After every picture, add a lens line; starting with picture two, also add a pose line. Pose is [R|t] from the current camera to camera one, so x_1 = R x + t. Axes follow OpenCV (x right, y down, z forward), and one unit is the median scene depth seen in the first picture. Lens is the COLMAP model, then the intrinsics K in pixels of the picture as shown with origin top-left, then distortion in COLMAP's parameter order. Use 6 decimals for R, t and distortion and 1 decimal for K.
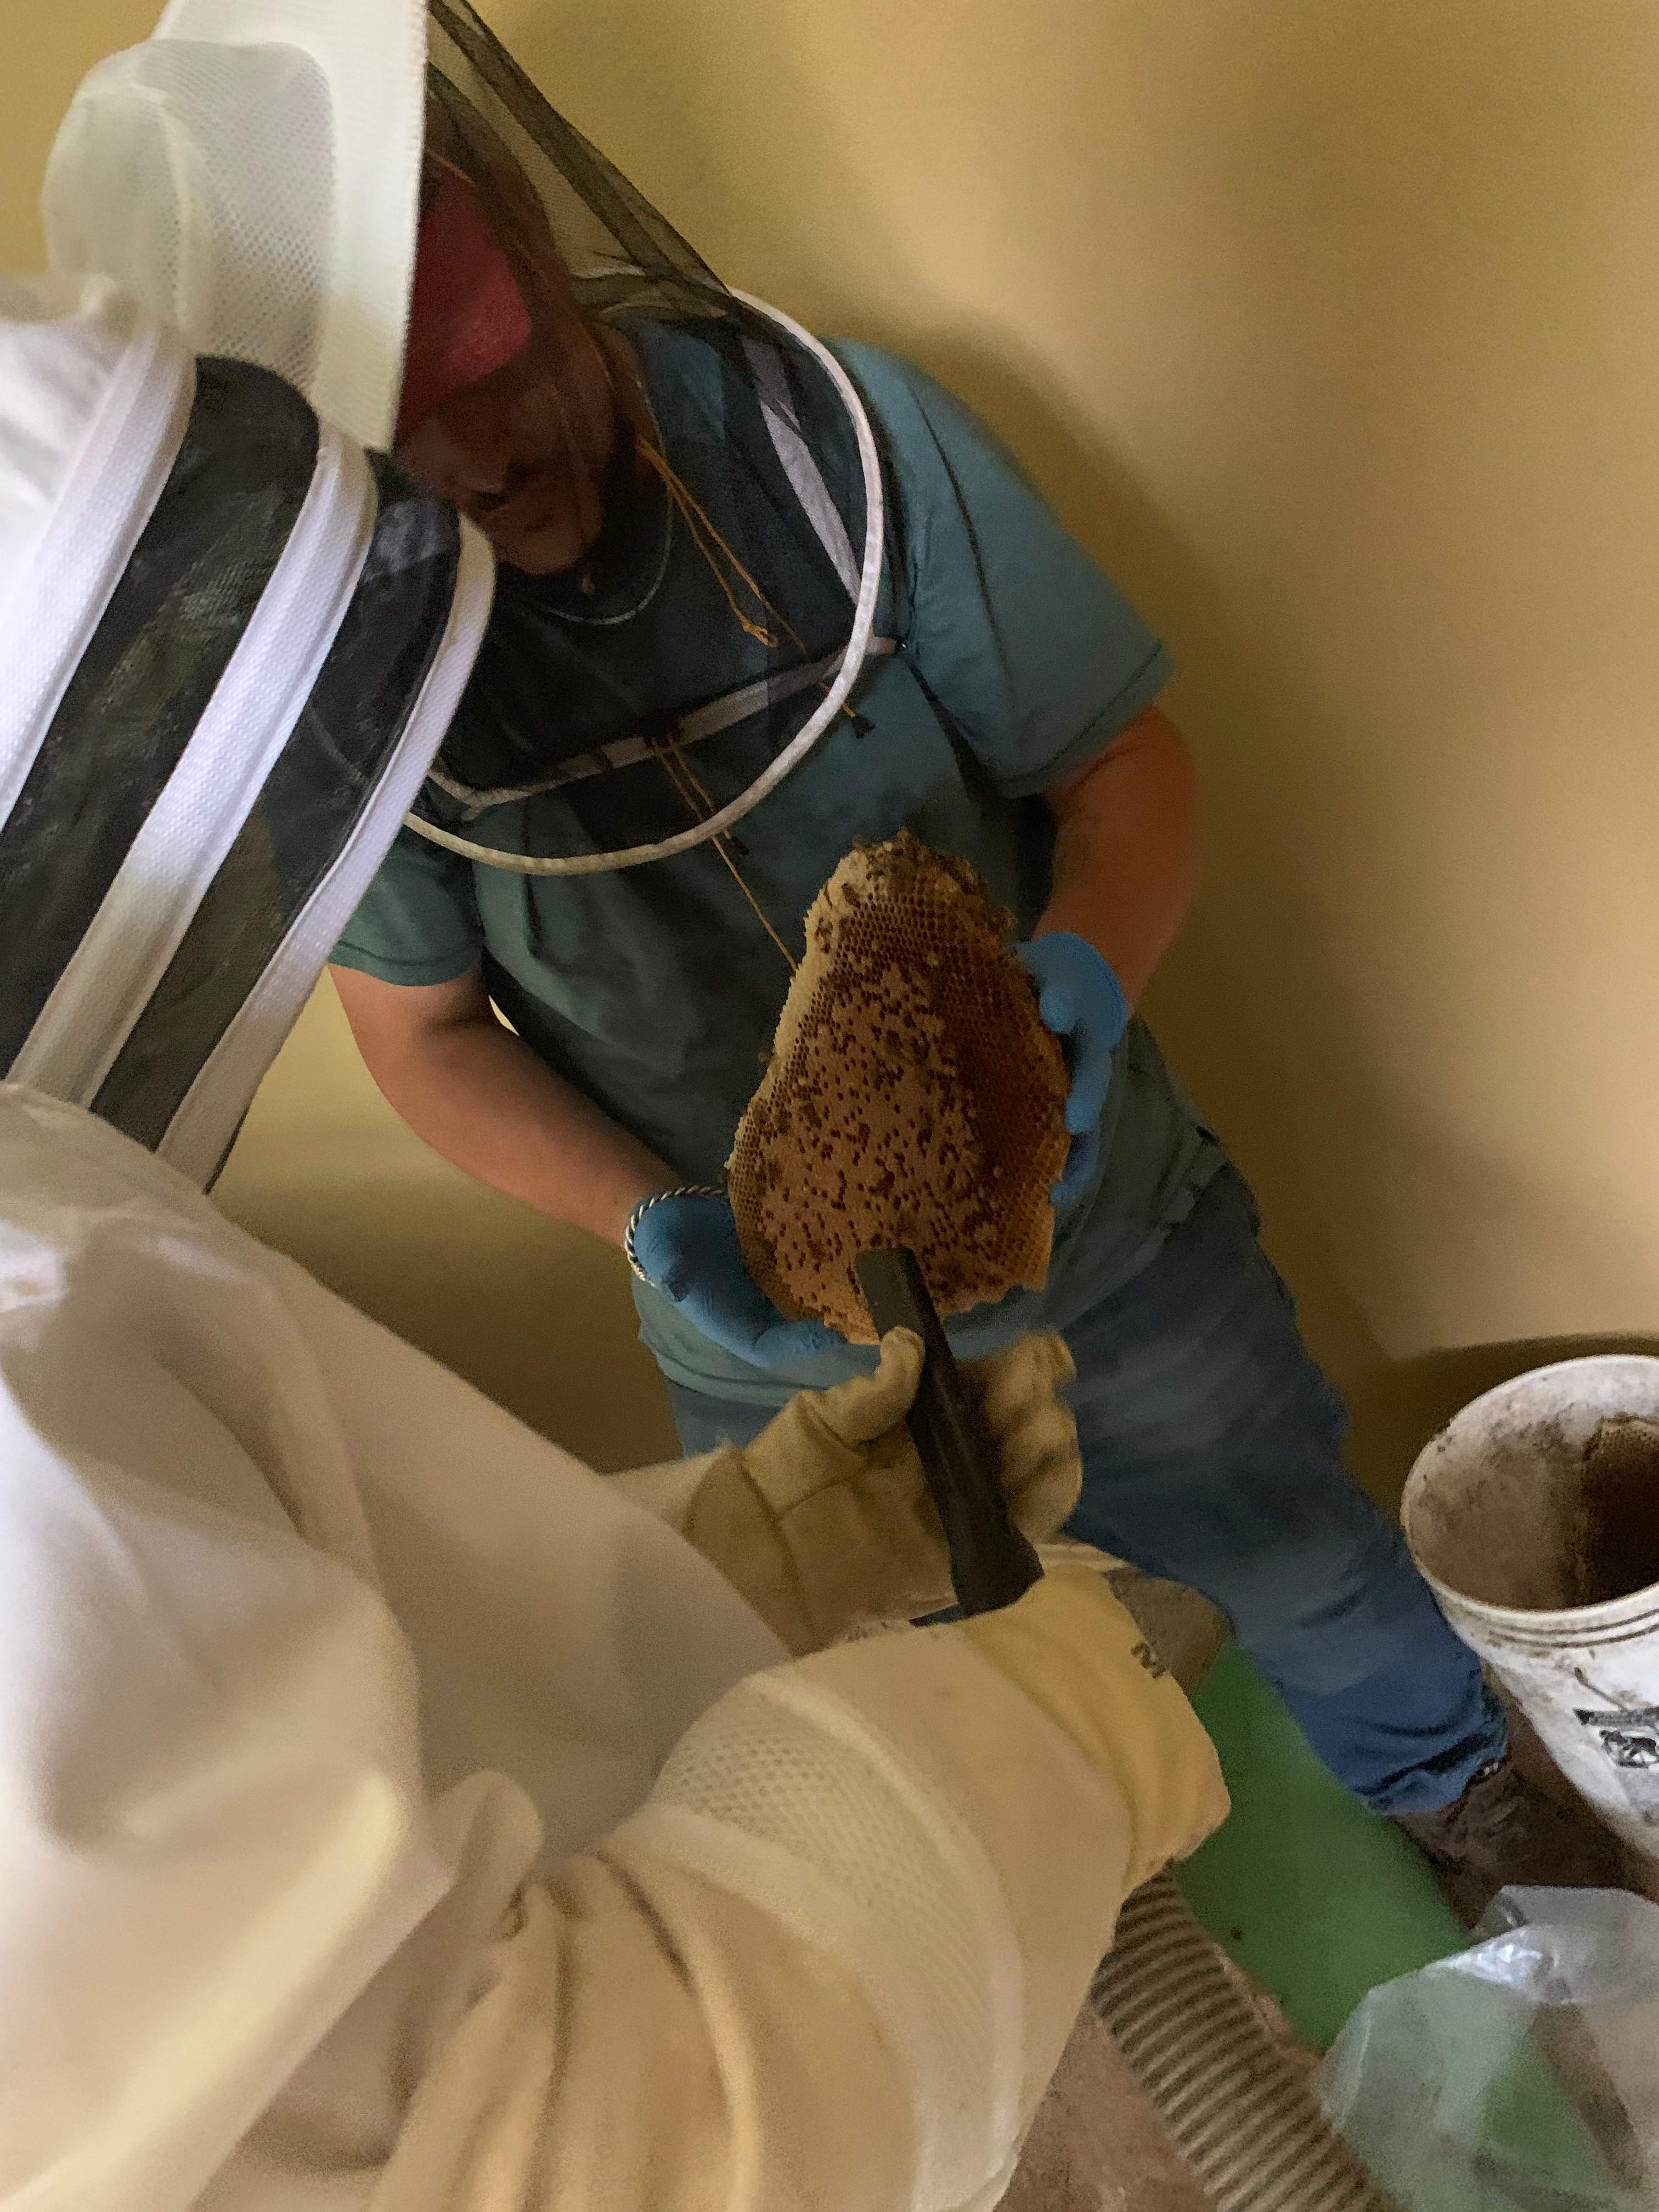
lens RADIAL K [[1666.7, 0, 829.3], [0, 1666.7, 1106.4], [0, 0, 1]] dist [-0.035257, 0.002062]
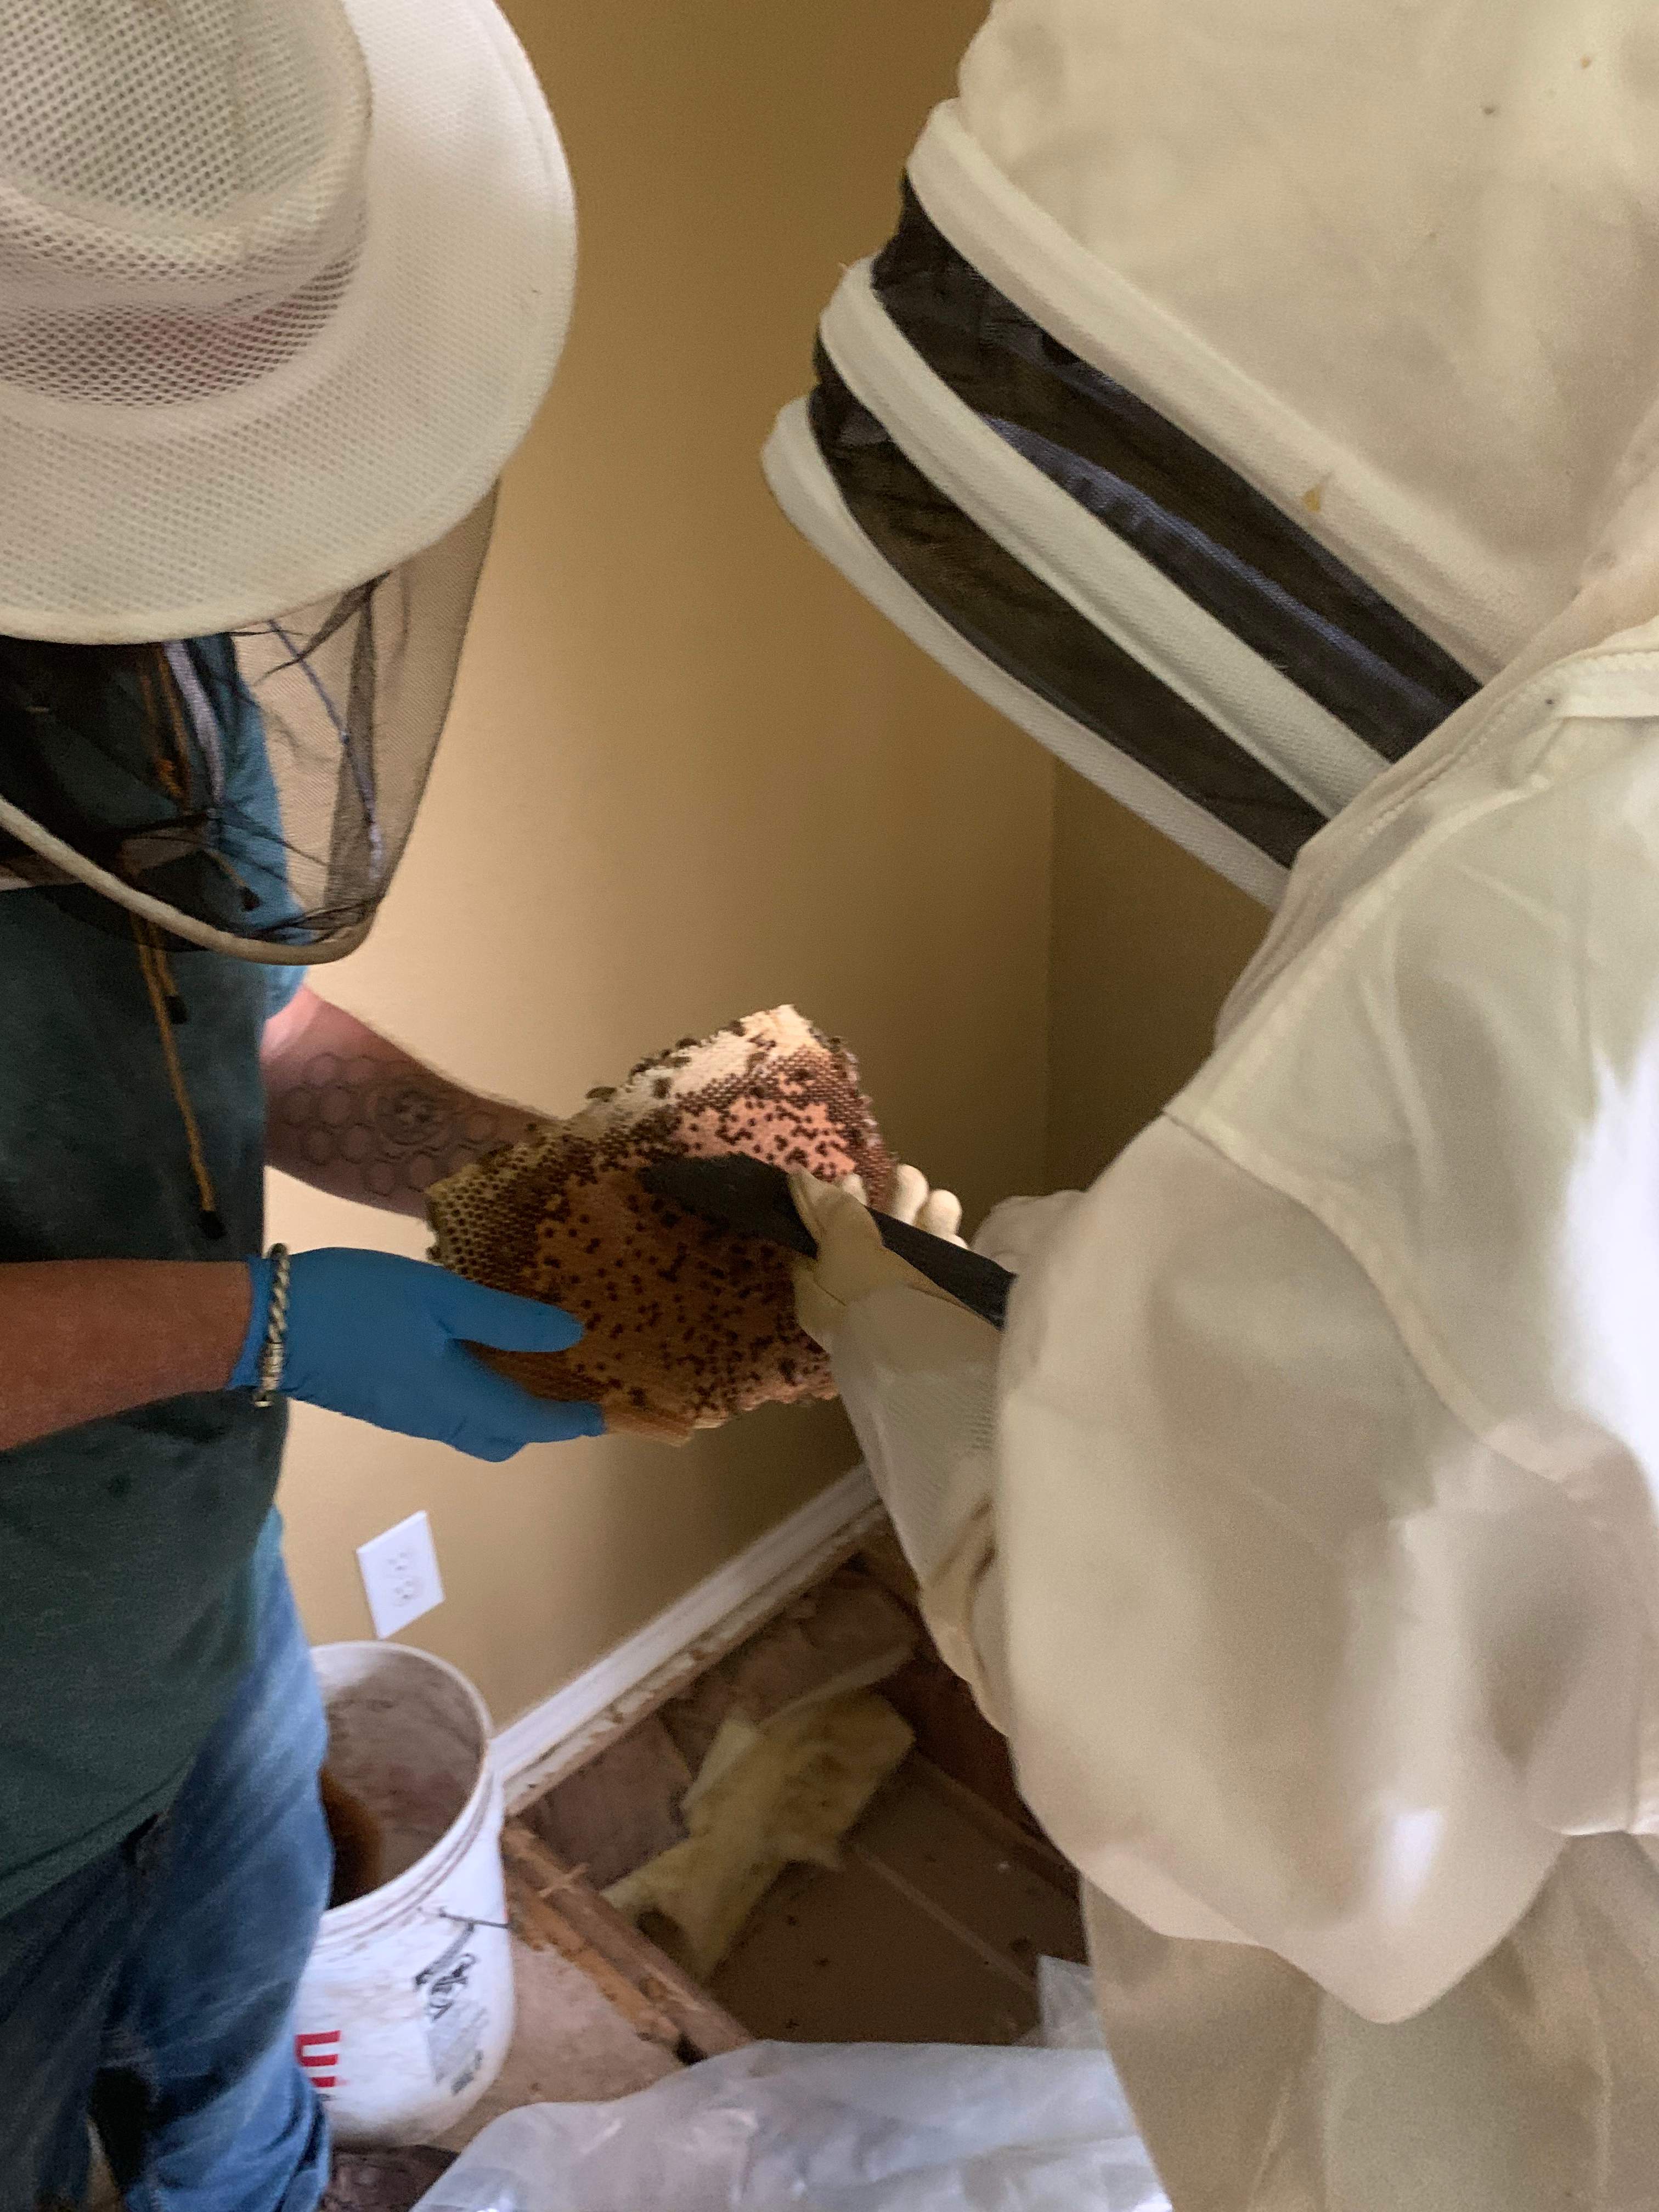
lens RADIAL K [[1666.7, 0, 834.4], [0, 1666.7, 1107.7], [0, 0, 1]] dist [-0.035257, 0.002062]
pose [[-0.313727, 0.466169, 0.827201, -0.921872], [0.125740, 0.883909, -0.450438, 0.445481], [-0.941151, -0.037302, -0.335922, 1.303855]]
